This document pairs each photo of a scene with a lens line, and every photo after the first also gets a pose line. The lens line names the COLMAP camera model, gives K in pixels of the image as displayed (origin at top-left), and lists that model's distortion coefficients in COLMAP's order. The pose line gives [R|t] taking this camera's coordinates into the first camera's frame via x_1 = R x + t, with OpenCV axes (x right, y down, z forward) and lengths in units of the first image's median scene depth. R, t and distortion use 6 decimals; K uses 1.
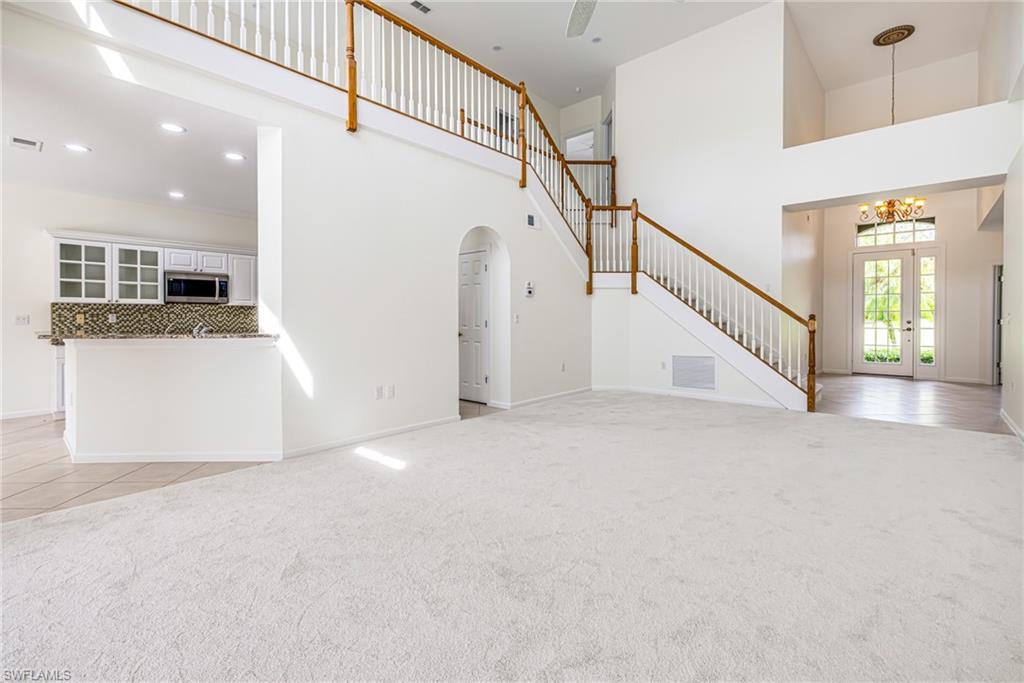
lens RADIAL K [[460.1, 0, 501.7], [0, 460.1, 321.2], [0, 0, 1]] dist [0.000237, 0.000590]
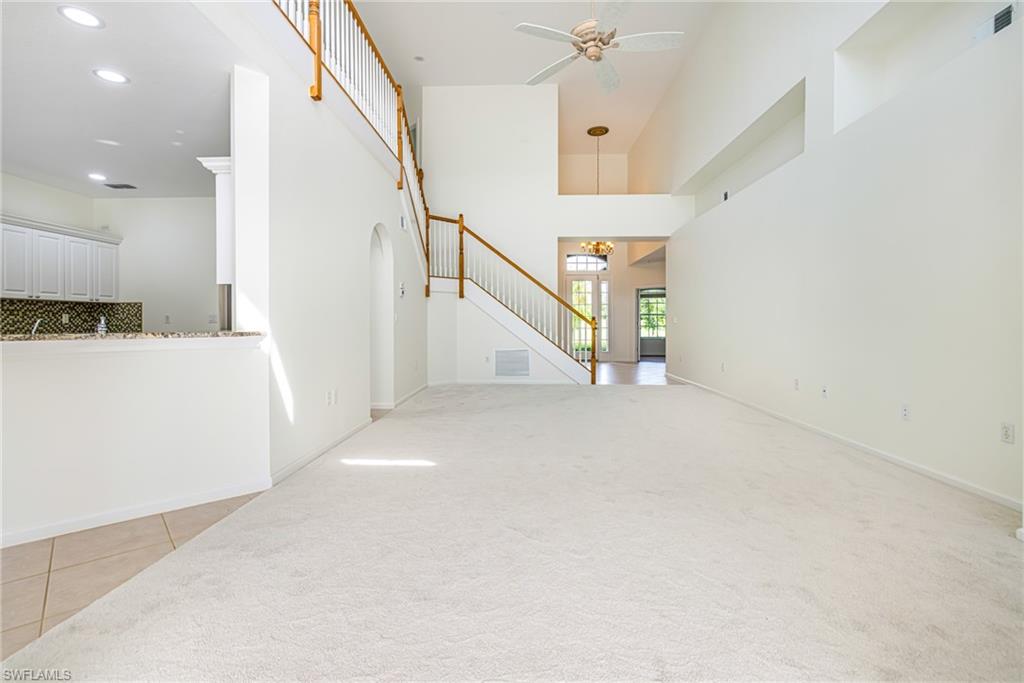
lens RADIAL K [[460.1, 0, 516.4], [0, 460.1, 327.0], [0, 0, 1]] dist [0.000237, 0.000590]
pose [[0.754378, -0.004550, 0.656424, -0.408335], [0.005167, 0.999986, 0.000993, 0.013302], [-0.656420, 0.002643, 0.754391, 0.065005]]
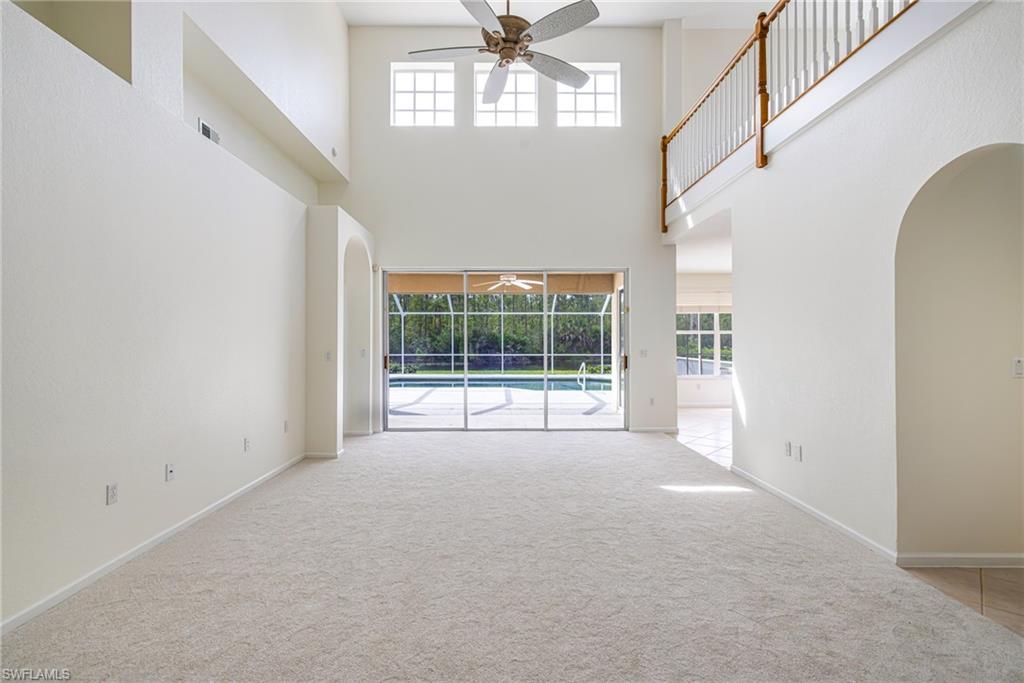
lens RADIAL K [[460.1, 0, 502.8], [0, 460.1, 340.7], [0, 0, 1]] dist [0.000237, 0.000590]
pose [[-0.742764, -0.000617, -0.669553, 0.488899], [-0.004123, 0.999985, 0.003652, -0.030461], [0.669541, 0.005473, -0.742755, 0.903617]]
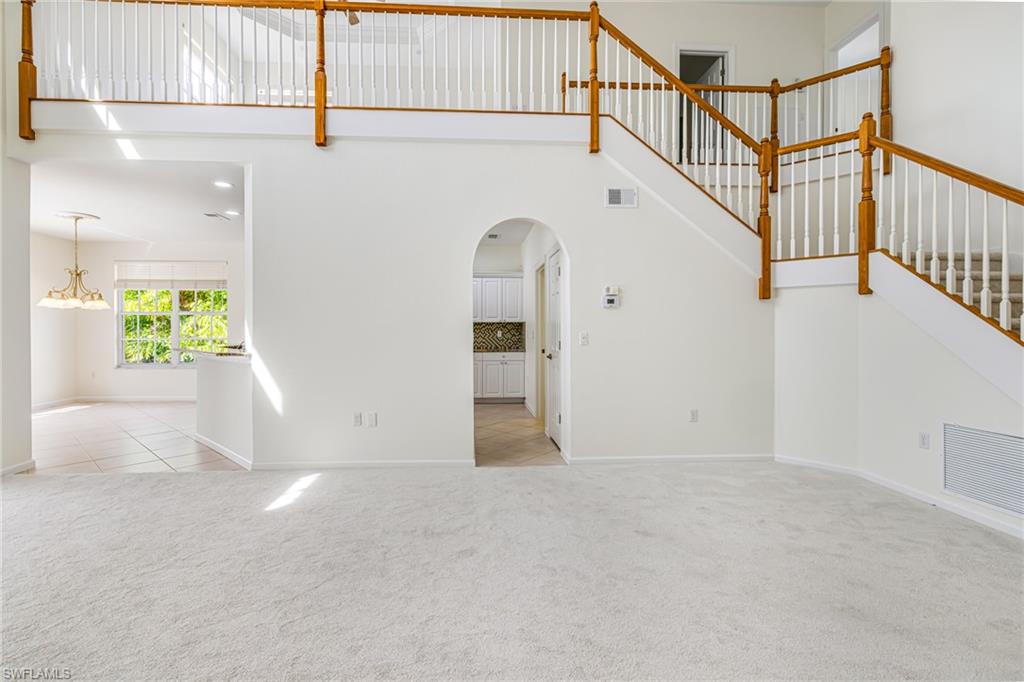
lens RADIAL K [[448.0, 0, 499.5], [0, 448.0, 331.2], [0, 0, 1]] dist [0.000412, -0.000004]
pose [[0.713614, 0.006371, -0.700511, 0.403249], [-0.005851, 0.999978, 0.003134, -0.018654], [0.700515, 0.001862, 0.713635, 0.393410]]
